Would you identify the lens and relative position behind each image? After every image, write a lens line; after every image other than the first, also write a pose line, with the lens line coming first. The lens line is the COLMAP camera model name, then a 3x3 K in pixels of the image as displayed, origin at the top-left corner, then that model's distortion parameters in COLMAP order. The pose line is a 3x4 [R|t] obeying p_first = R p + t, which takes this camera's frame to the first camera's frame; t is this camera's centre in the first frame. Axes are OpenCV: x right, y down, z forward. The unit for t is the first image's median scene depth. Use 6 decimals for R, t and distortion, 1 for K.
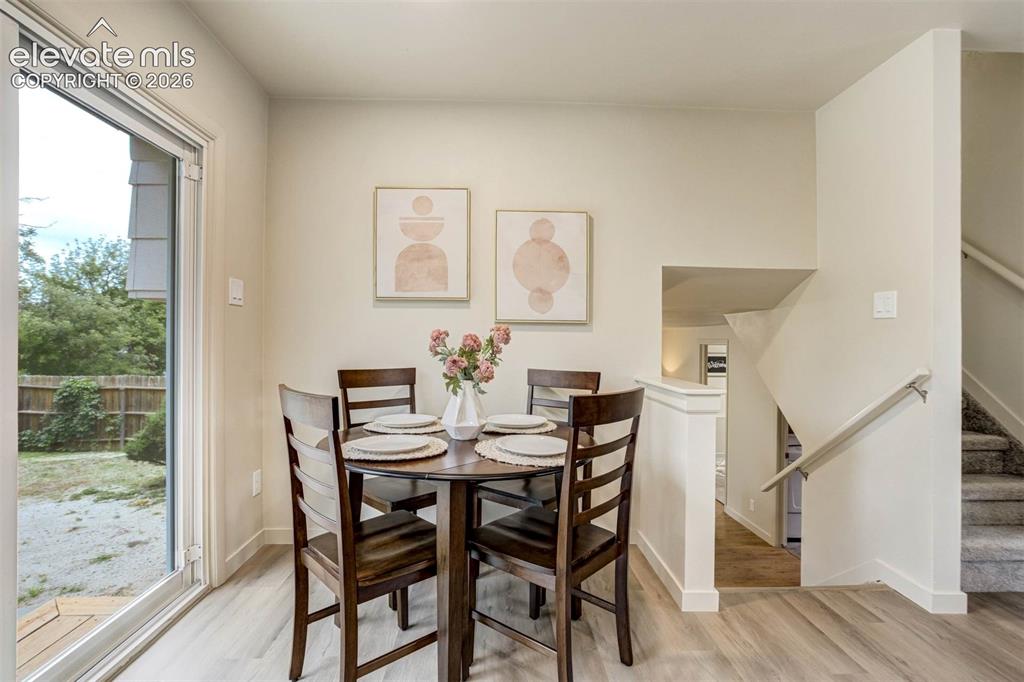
lens RADIAL K [[482.7, 0, 512.1], [0, 482.7, 340.9], [0, 0, 1]] dist [-0.029860, 0.004030]
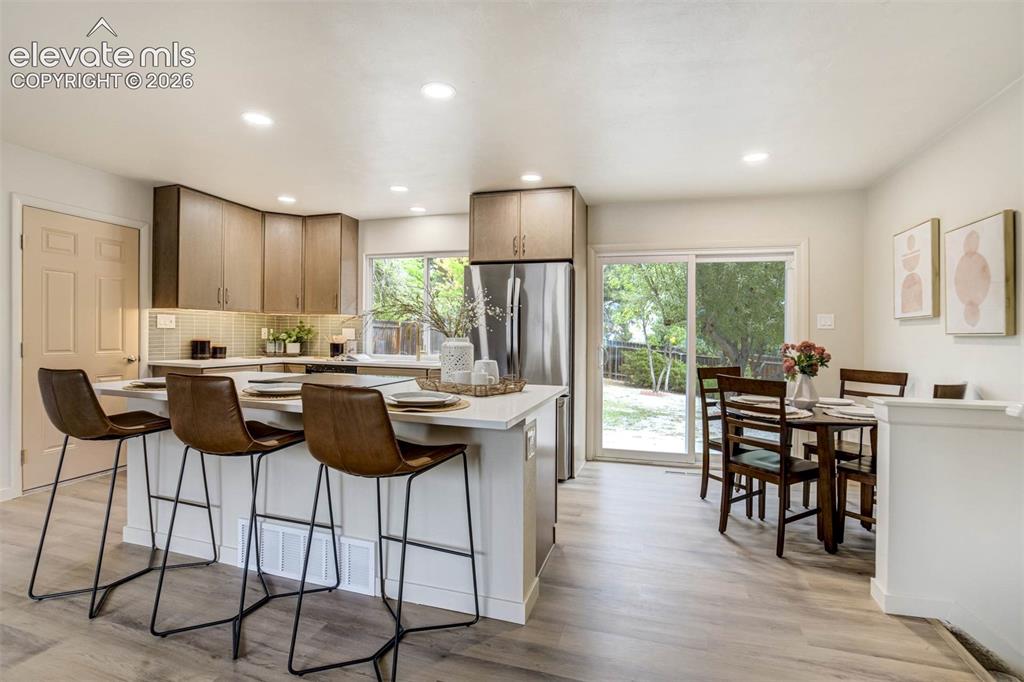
lens RADIAL K [[482.7, 0, 511.8], [0, 482.7, 336.4], [0, 0, 1]] dist [-0.029860, 0.004030]
pose [[-0.316944, -0.012110, -0.948367, 1.280458], [-0.011835, 0.999891, -0.008812, -0.017099], [0.948370, 0.008431, -0.317053, 0.412583]]
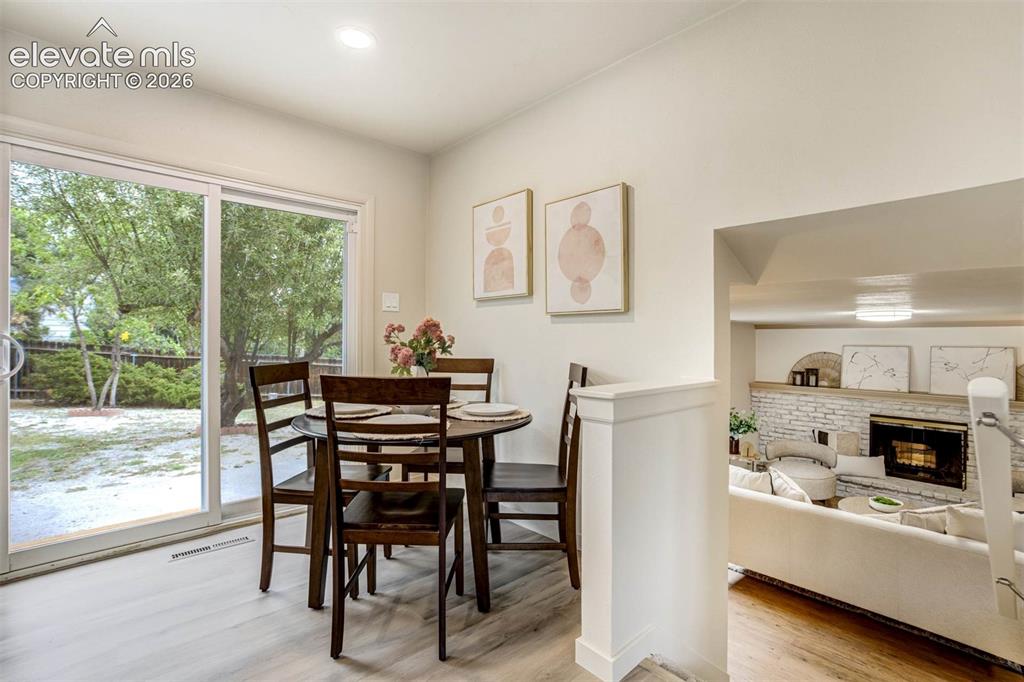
lens RADIAL K [[482.7, 0, 522.8], [0, 482.7, 334.2], [0, 0, 1]] dist [-0.029860, 0.004030]
pose [[0.661968, -0.014642, -0.749389, 0.688577], [0.008050, 0.999890, -0.012425, 0.012715], [0.749489, 0.002193, 0.662013, 0.297107]]
